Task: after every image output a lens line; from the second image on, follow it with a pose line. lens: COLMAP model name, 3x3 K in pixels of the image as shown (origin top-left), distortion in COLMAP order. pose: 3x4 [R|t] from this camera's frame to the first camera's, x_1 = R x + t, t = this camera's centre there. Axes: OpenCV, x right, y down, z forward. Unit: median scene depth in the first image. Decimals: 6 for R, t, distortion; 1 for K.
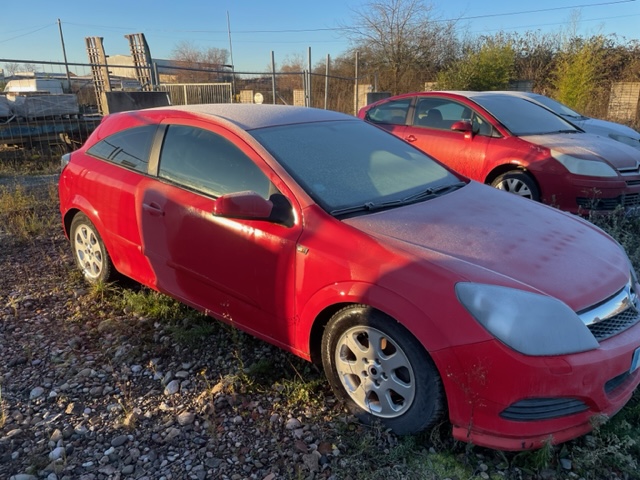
lens RADIAL K [[484.1, 0, 320.0], [0, 484.1, 240.0], [0, 0, 1]] dist [0.069236, -0.083977]
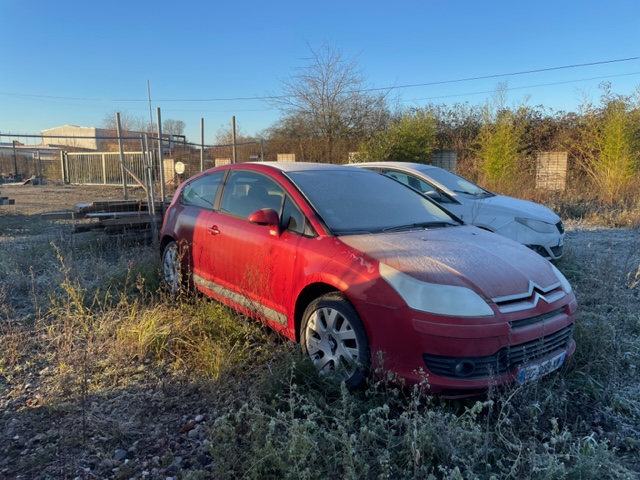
lens RADIAL K [[471.6, 0, 310.1], [0, 471.6, 239.6], [0, 0, 1]] dist [0.045944, -0.001169]
pose [[0.998441, -0.008412, 0.055172, 0.202182], [0.015512, 0.991451, -0.129555, -0.079476], [-0.053610, 0.130209, 0.990036, 0.256979]]
